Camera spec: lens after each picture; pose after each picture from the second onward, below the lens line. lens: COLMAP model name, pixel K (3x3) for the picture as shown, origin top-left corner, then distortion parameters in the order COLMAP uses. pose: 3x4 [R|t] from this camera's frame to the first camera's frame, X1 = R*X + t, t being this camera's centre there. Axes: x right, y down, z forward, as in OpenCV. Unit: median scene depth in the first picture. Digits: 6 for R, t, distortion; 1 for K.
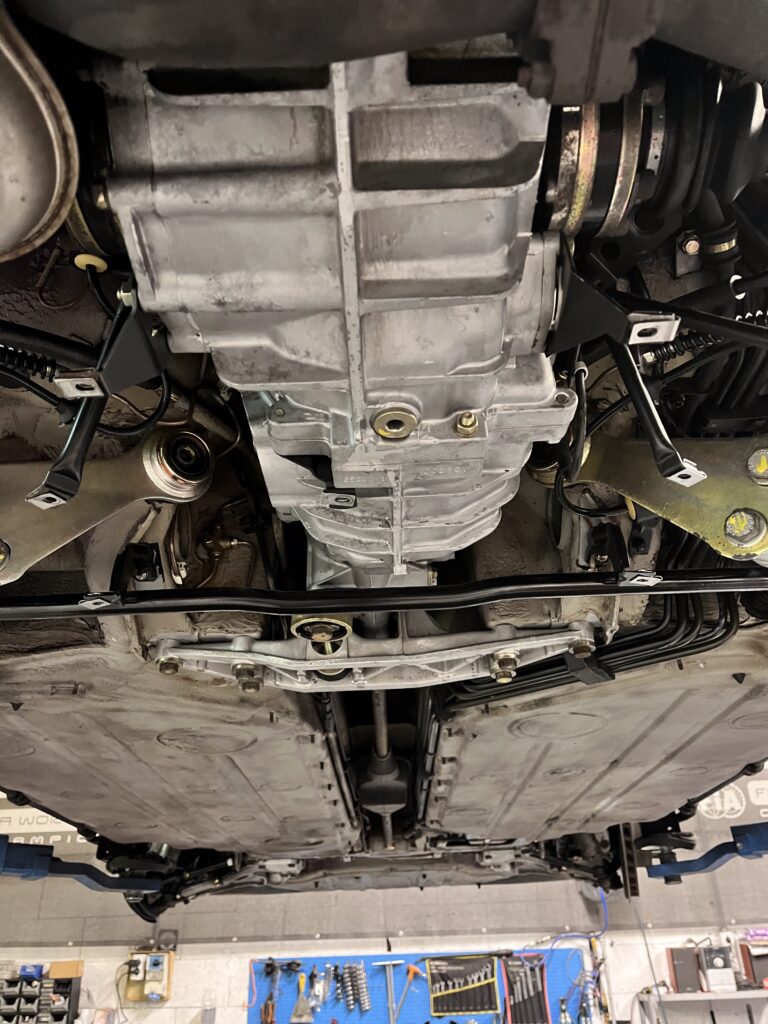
lens RADIAL K [[781.3, 0, 375.3], [0, 781.3, 508.2], [0, 0, 1]] dist [0.067305, -0.105265]
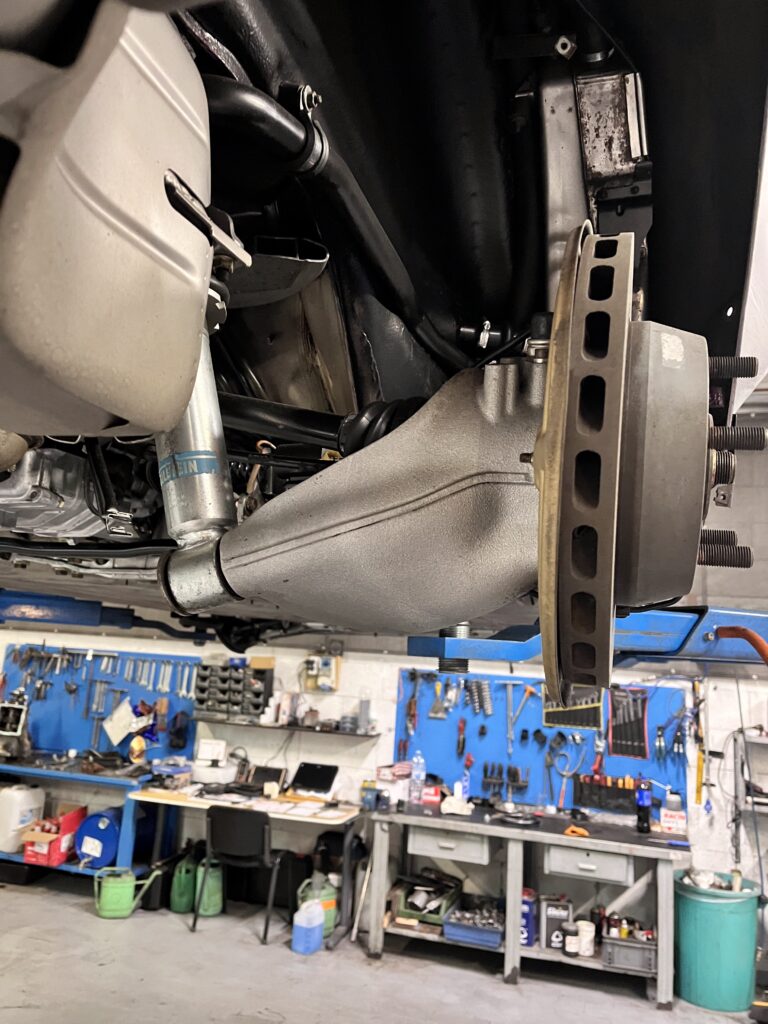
lens RADIAL K [[781.3, 0, 377.1], [0, 781.3, 511.6], [0, 0, 1]] dist [0.067305, -0.105265]
pose [[0.957331, 0.036626, -0.286665, 0.156771], [0.062546, 0.942168, 0.329254, -0.067457], [0.282146, -0.333135, 0.899675, -0.033321]]
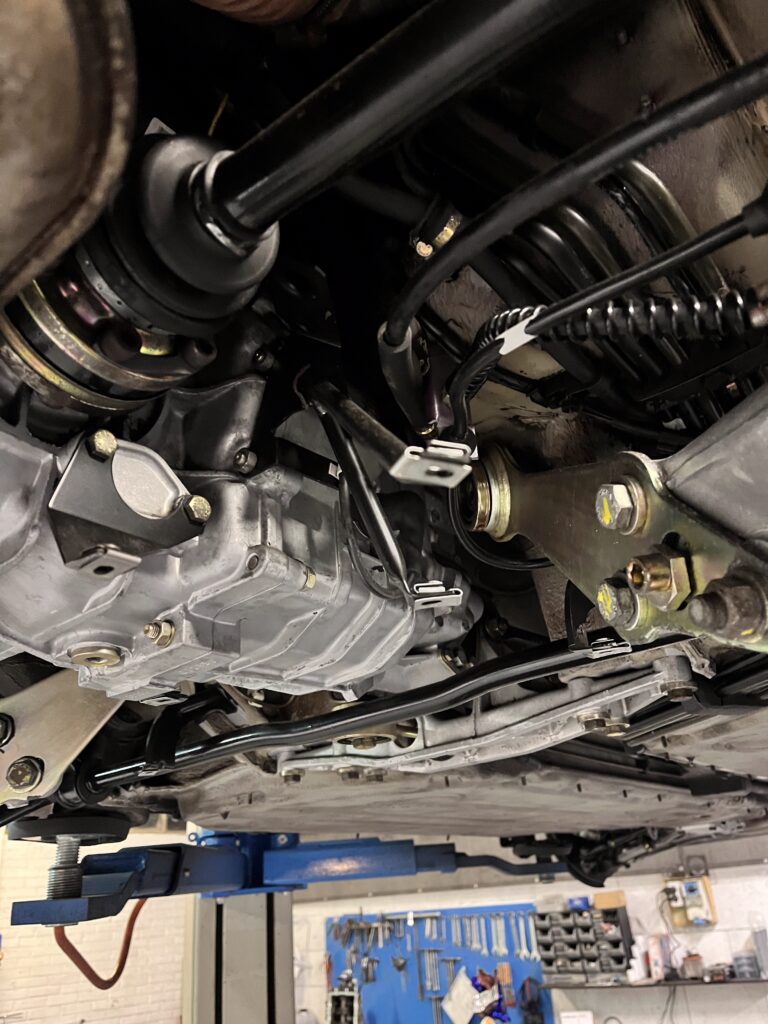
lens RADIAL K [[781.3, 0, 375.9], [0, 781.3, 505.5], [0, 0, 1]] dist [0.067305, -0.105265]
pose [[0.790184, -0.304791, -0.531706, 0.088112], [0.356661, 0.934218, -0.005479, -0.016124], [0.498400, -0.185310, 0.846911, 0.042824]]
